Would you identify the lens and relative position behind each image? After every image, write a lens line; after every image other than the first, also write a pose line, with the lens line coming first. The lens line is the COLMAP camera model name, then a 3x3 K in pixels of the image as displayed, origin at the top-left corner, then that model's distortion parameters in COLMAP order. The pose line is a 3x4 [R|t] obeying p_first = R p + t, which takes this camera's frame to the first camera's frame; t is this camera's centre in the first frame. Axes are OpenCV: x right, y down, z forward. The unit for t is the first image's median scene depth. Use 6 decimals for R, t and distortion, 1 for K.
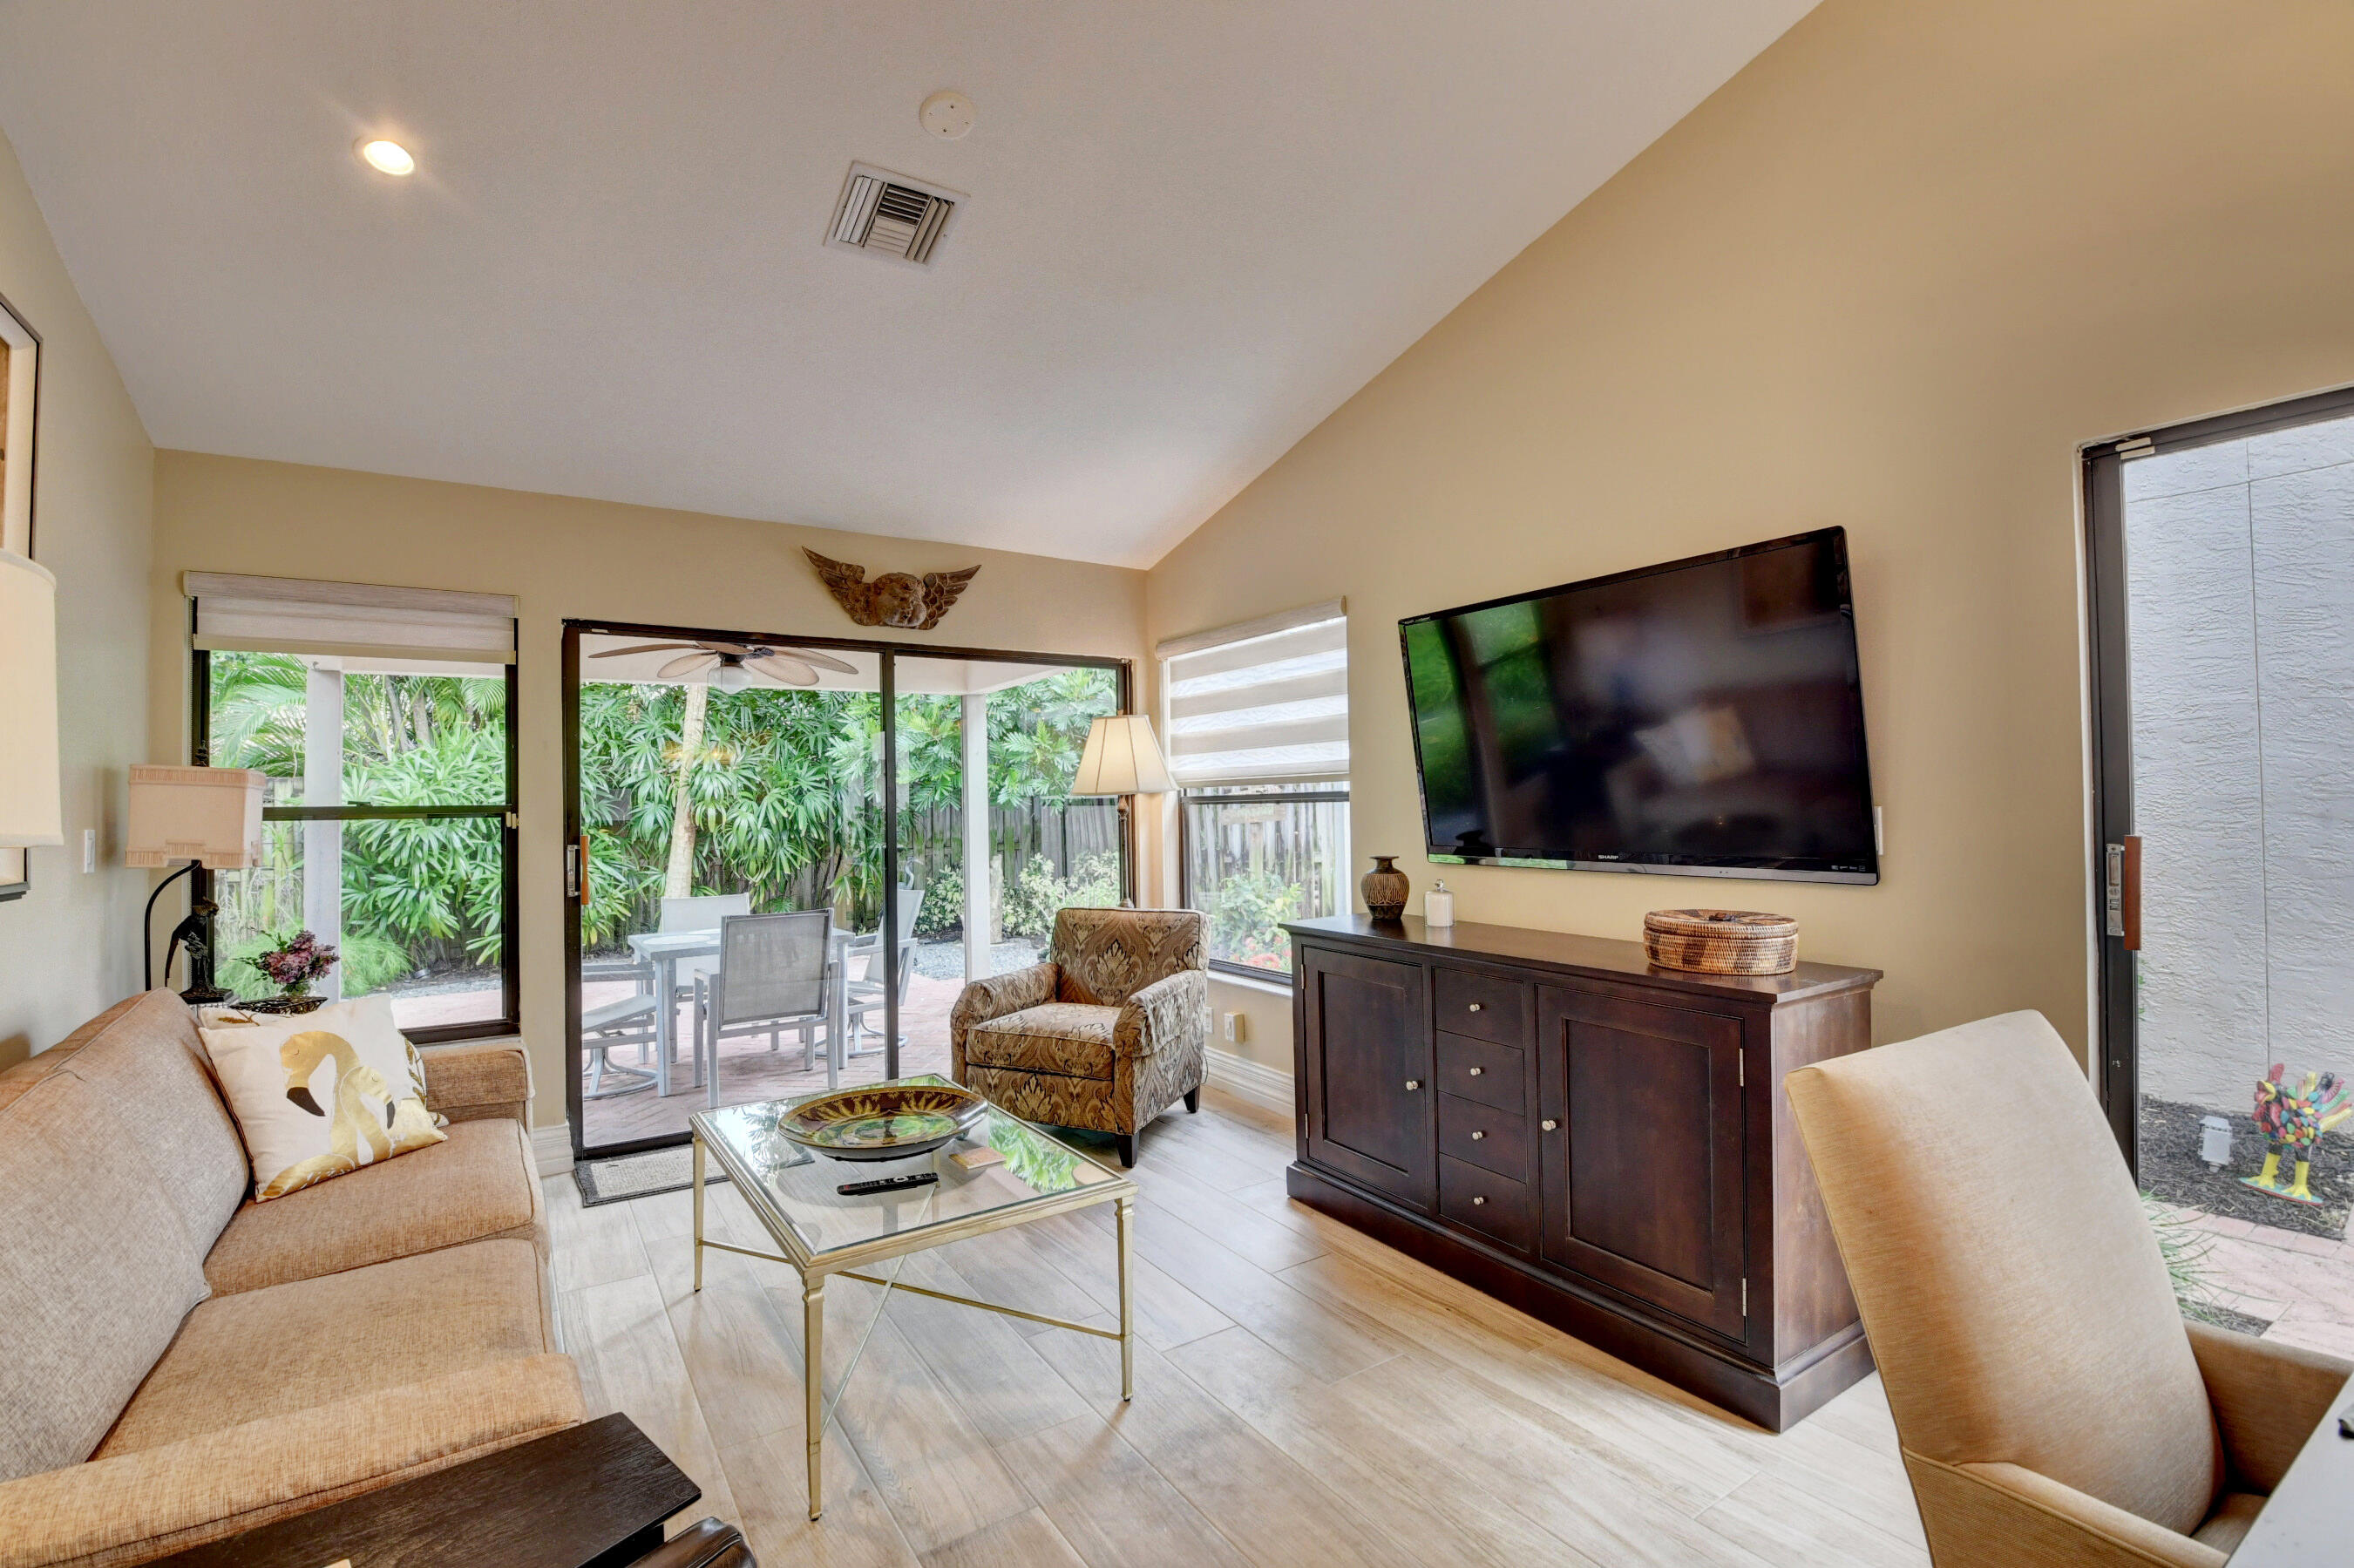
lens RADIAL K [[1067.9, 0, 1179.9], [0, 1067.9, 780.4], [0, 0, 1]] dist [-0.000100, -0.016098]
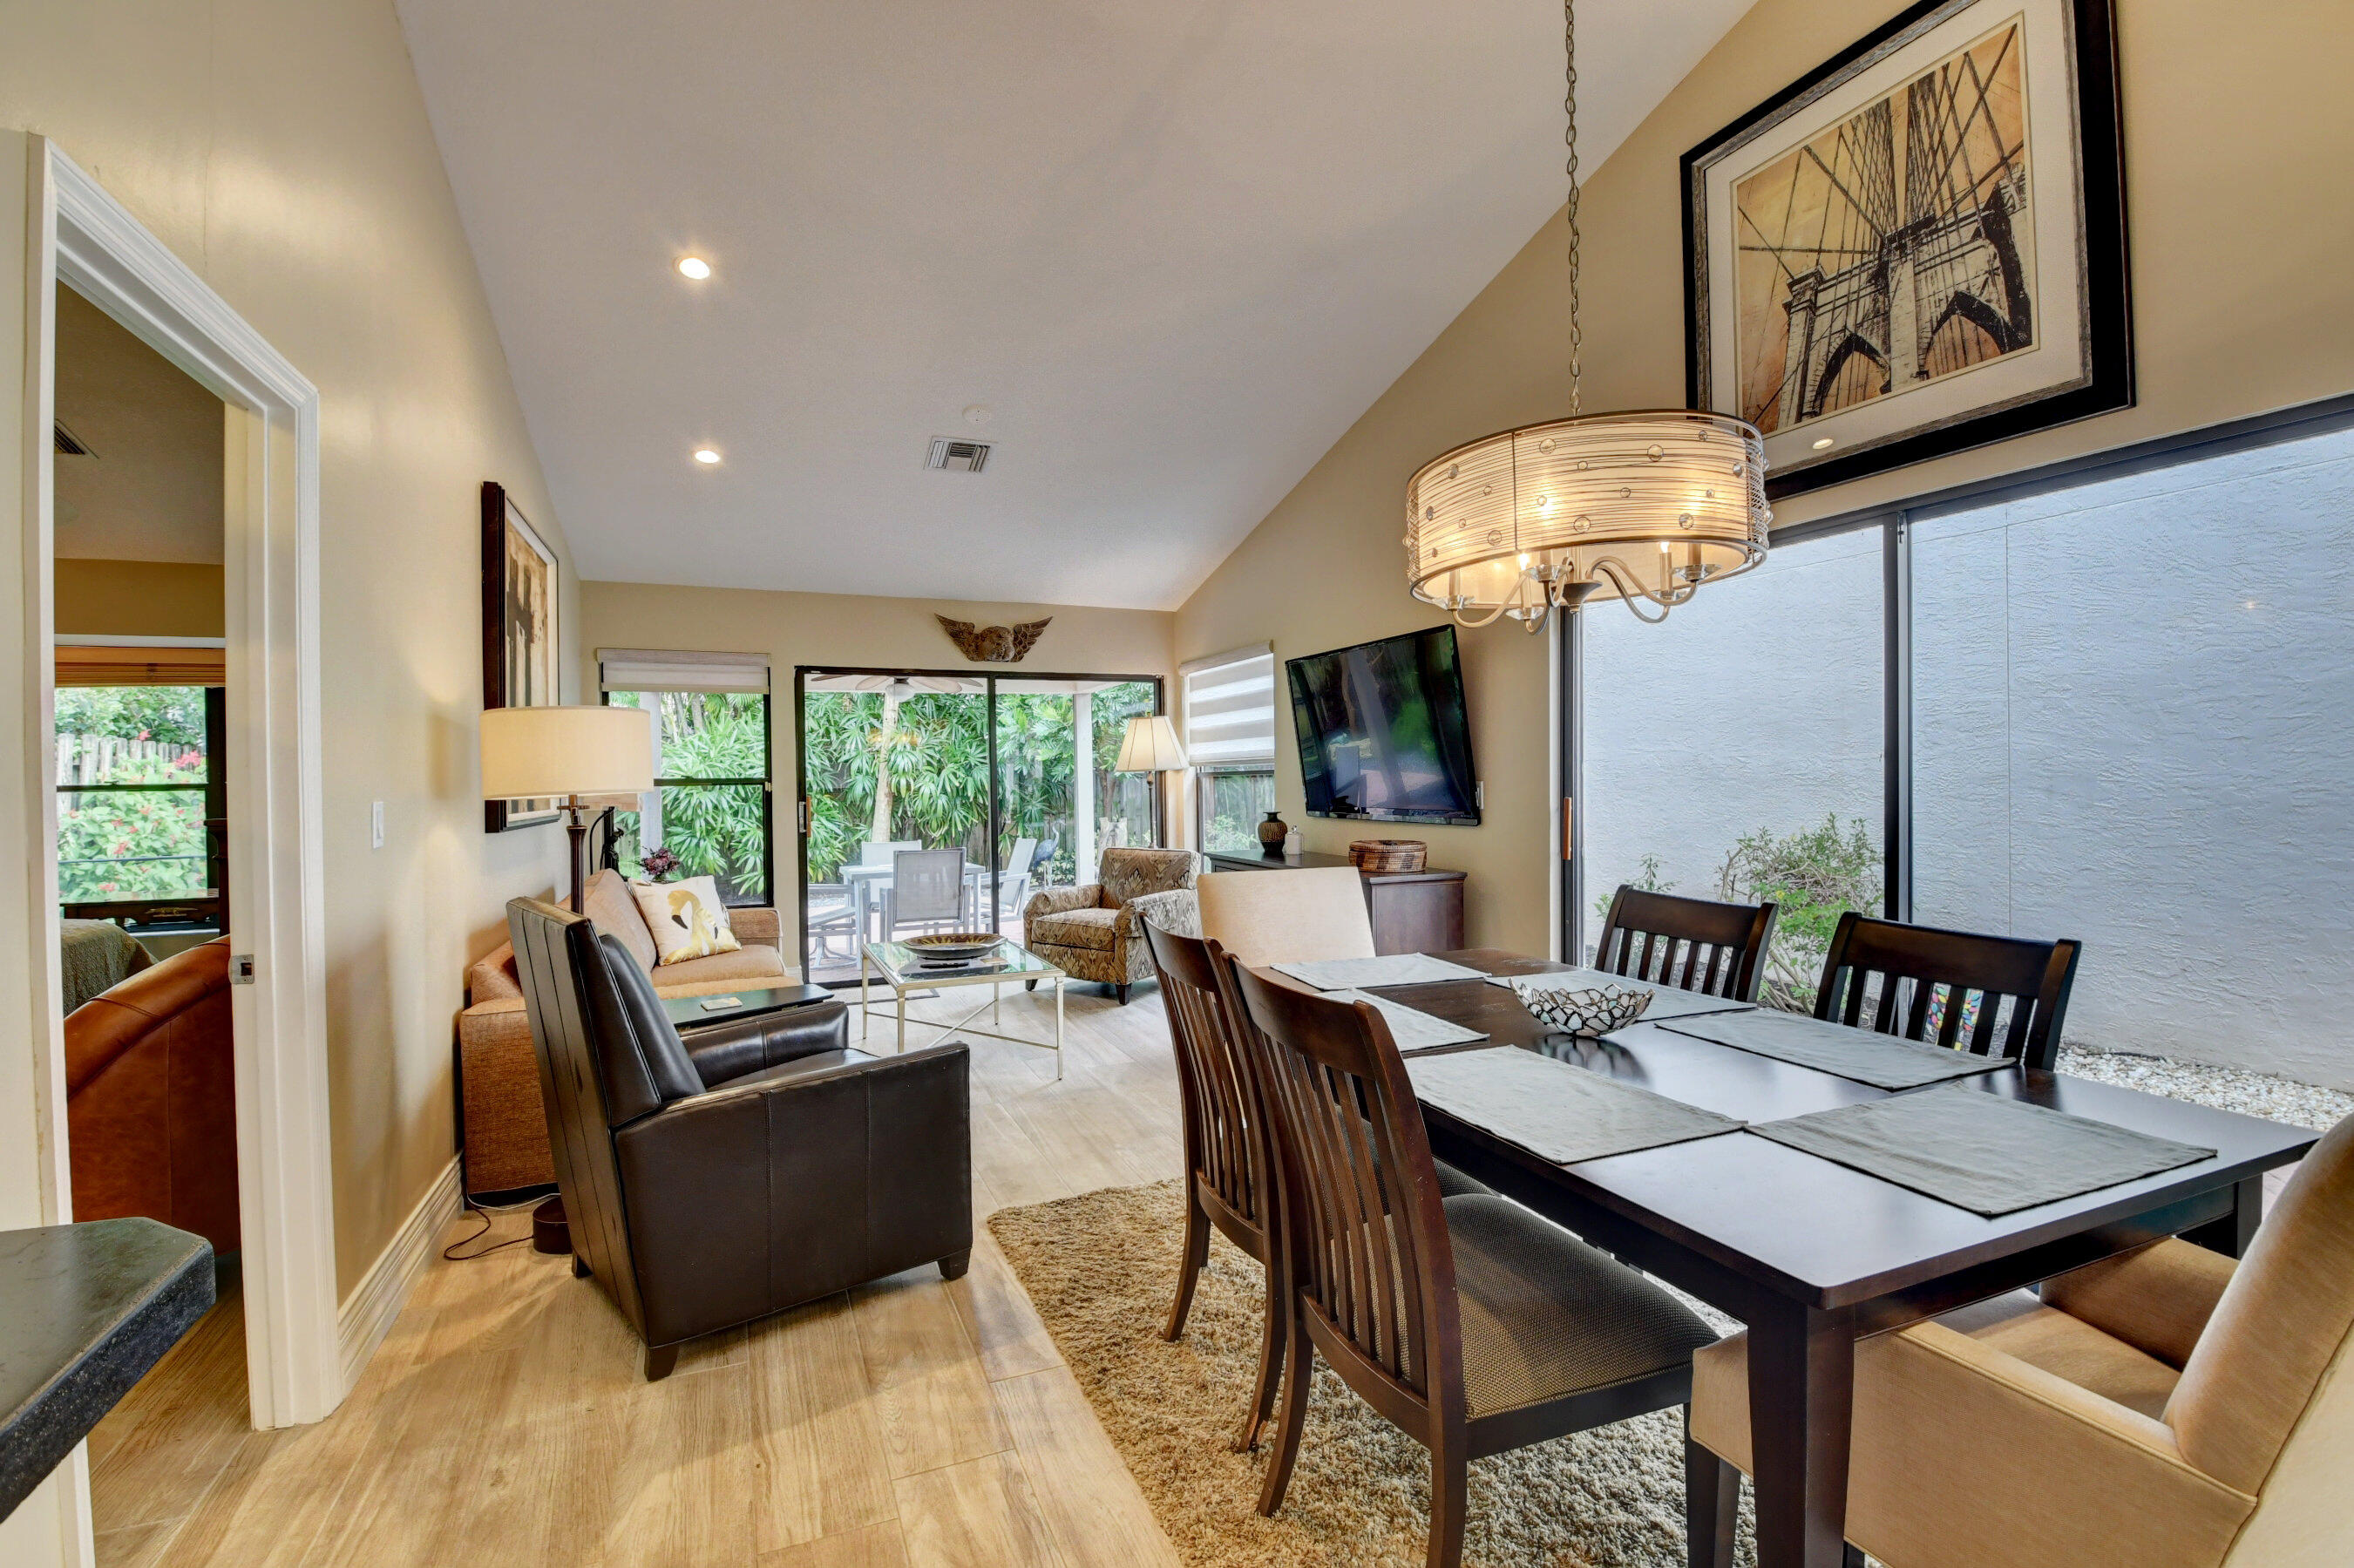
lens RADIAL K [[1067.9, 0, 1185.1], [0, 1067.9, 783.3], [0, 0, 1]] dist [-0.000100, -0.016098]
pose [[0.984258, 0.003654, -0.176698, 0.239870], [0.001621, 0.999557, 0.029704, -0.012780], [0.176728, -0.029523, 0.983817, -0.406511]]
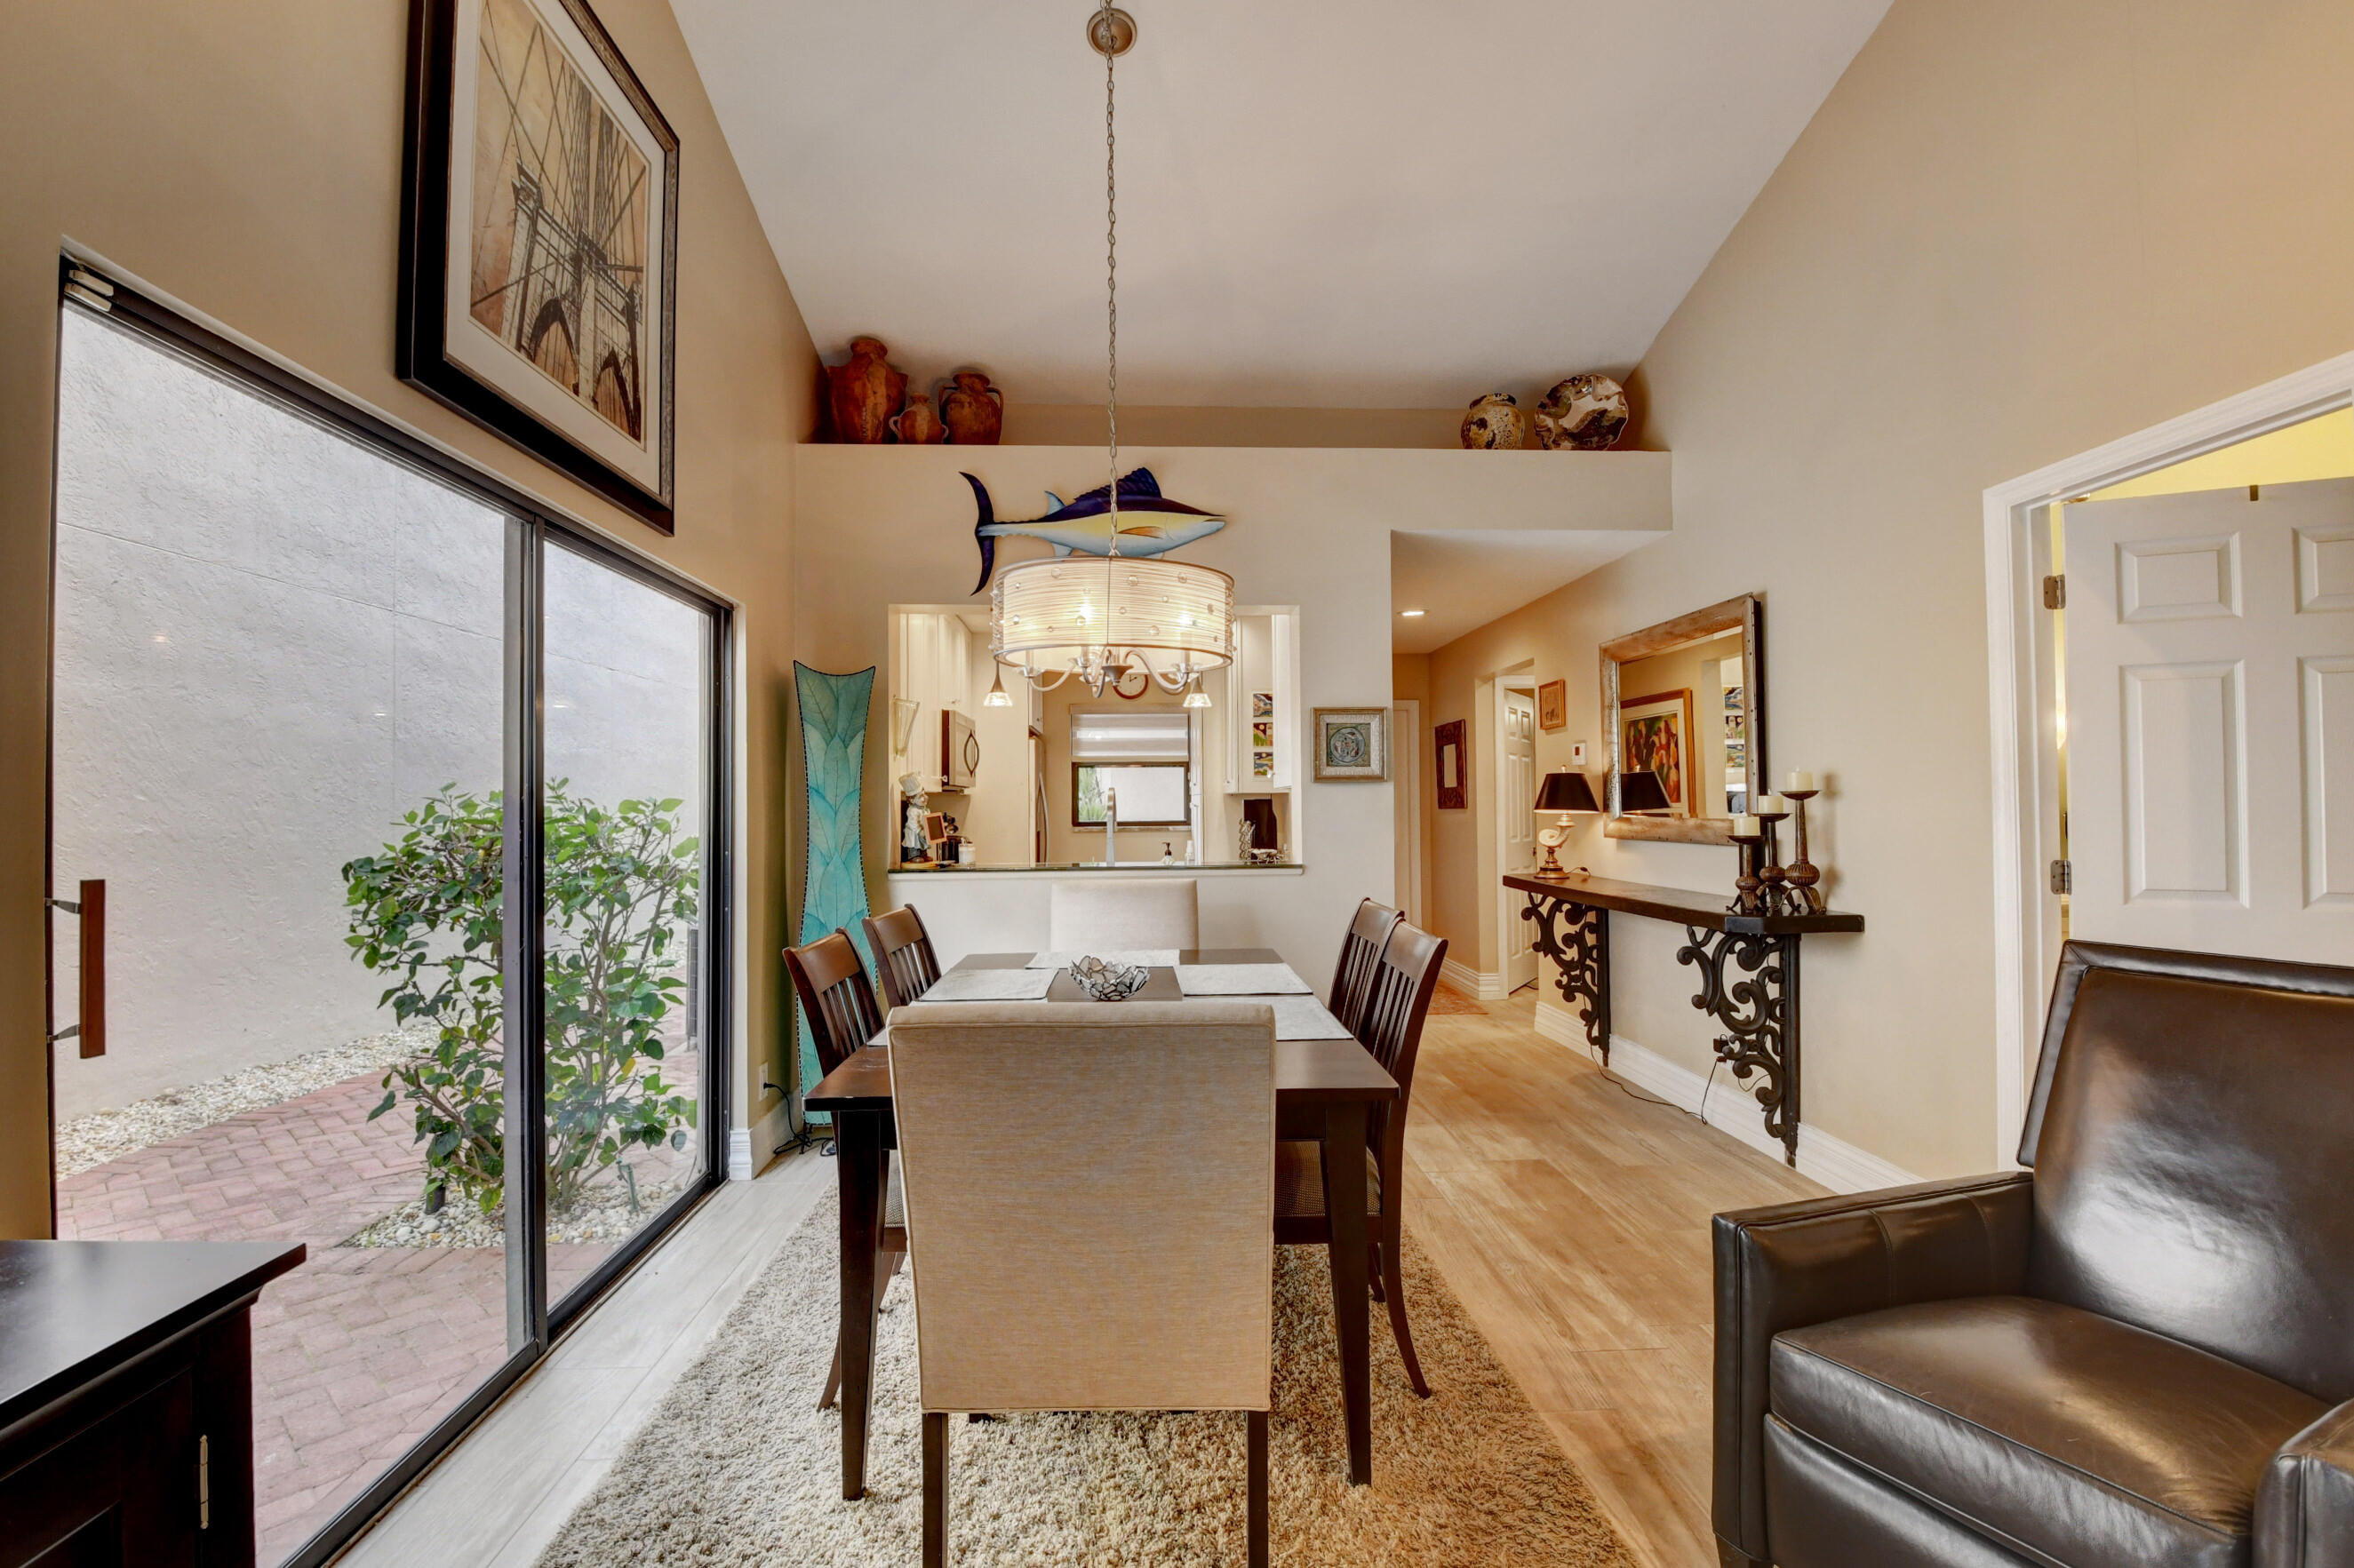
lens RADIAL K [[1067.7, 0, 1184.6], [0, 1067.7, 773.1], [0, 0, 1]] dist [-0.000100, -0.016098]
pose [[-0.870052, 0.039816, 0.491349, 0.008145], [0.014567, 0.998374, -0.055109, 0.012244], [-0.492744, -0.040790, -0.869218, 0.499739]]
